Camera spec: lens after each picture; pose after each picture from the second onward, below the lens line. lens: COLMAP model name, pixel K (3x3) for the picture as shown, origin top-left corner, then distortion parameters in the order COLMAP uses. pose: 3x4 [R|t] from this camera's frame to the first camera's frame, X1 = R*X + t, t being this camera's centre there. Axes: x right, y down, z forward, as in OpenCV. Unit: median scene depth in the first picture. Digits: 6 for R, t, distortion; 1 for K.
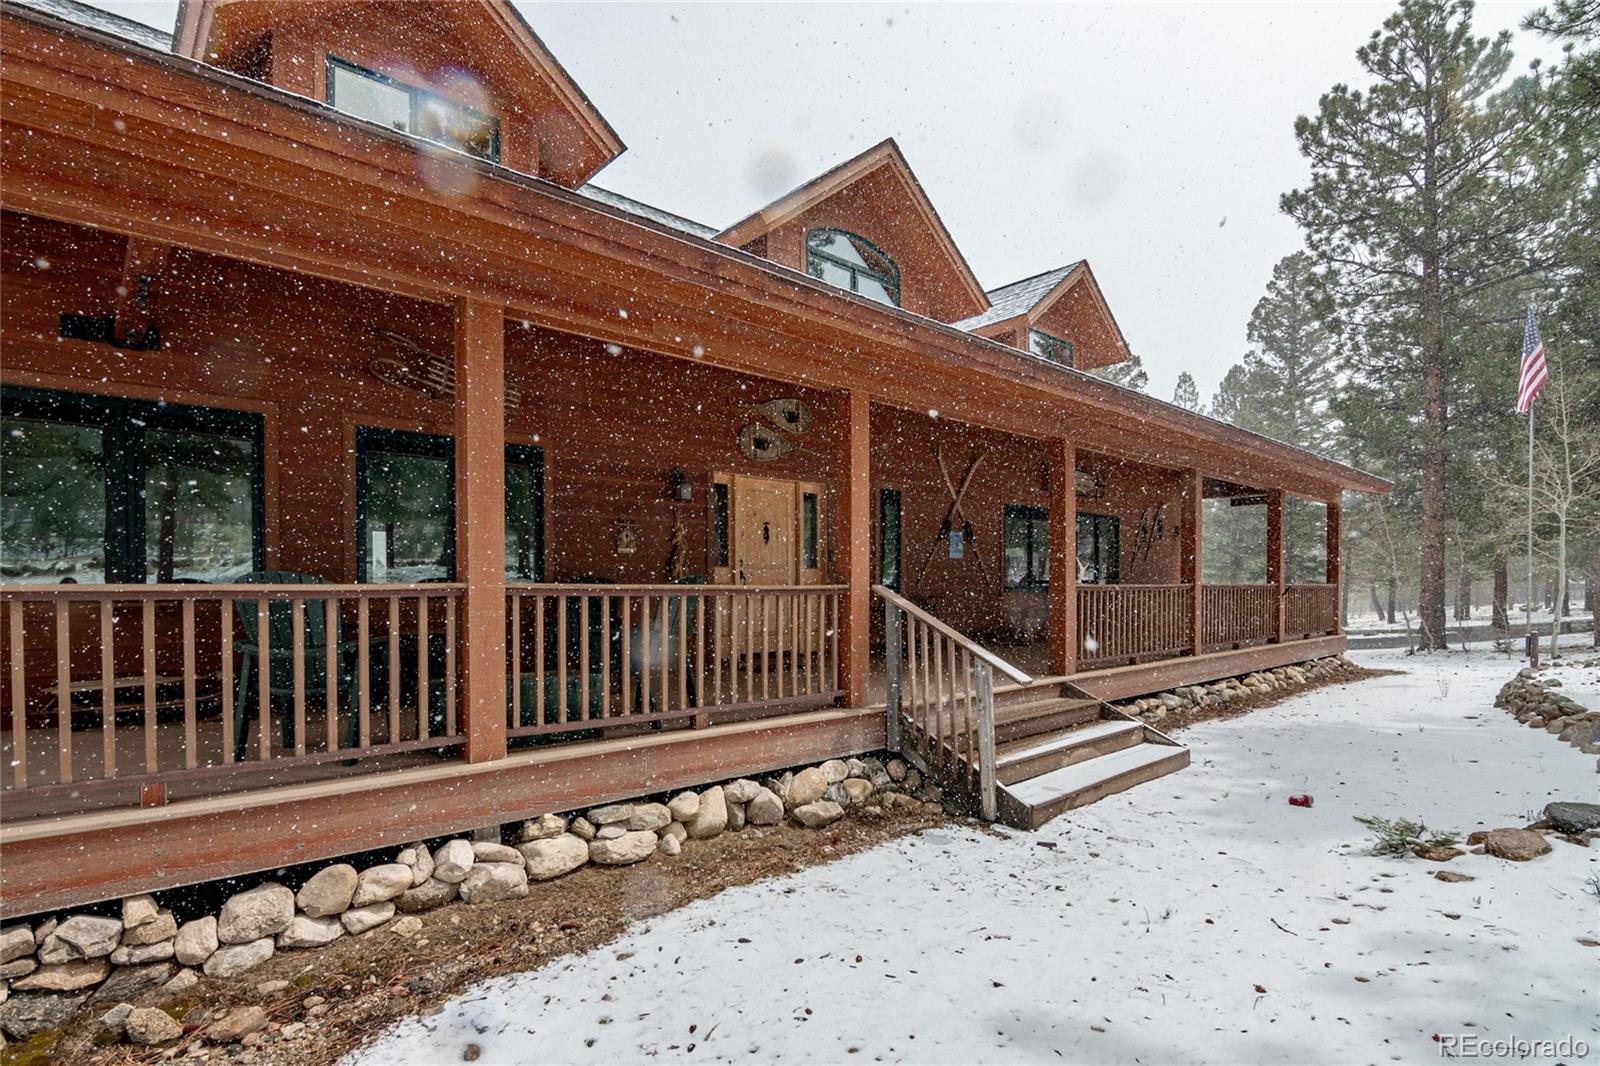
lens RADIAL K [[800.7, 0, 800.0], [0, 800.7, 533.0], [0, 0, 1]] dist [0.000912, 0.000032]
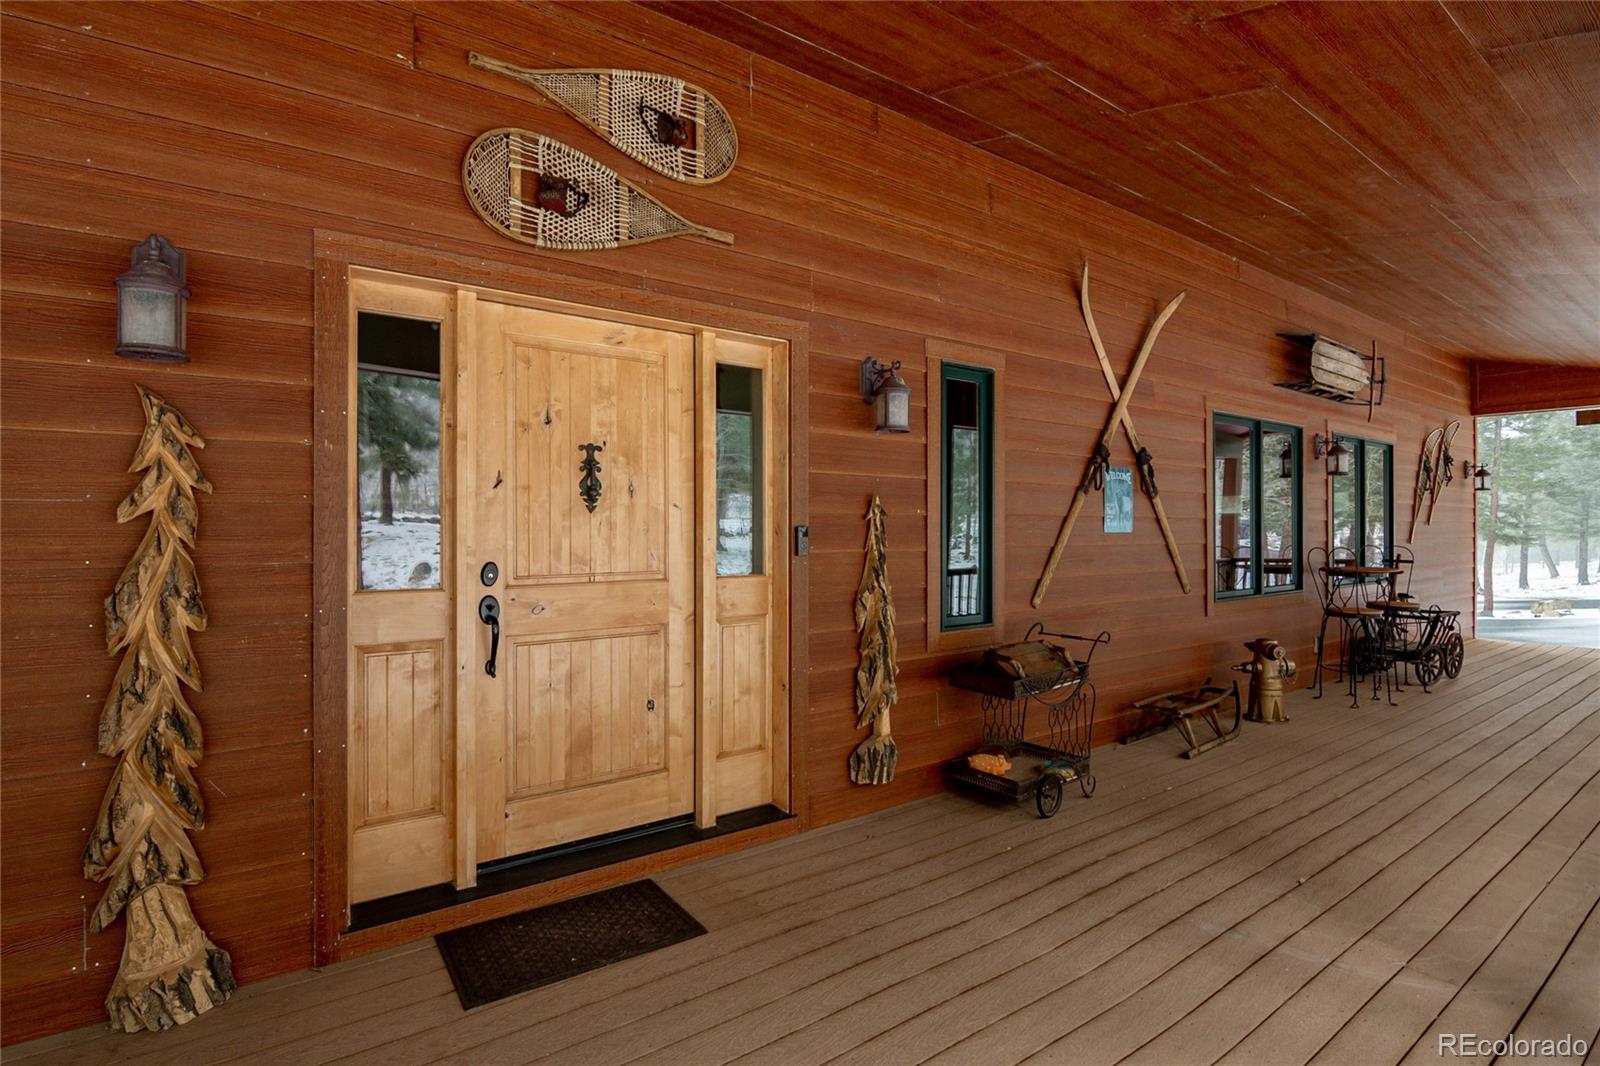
lens RADIAL K [[800.7, 0, 800.0], [0, 800.7, 533.0], [0, 0, 1]] dist [0.000912, 0.000032]
pose [[0.996041, -0.012624, -0.087990, 0.070217], [0.017448, 0.998374, 0.054268, 0.006114], [0.087162, -0.055588, 0.994642, 0.649779]]
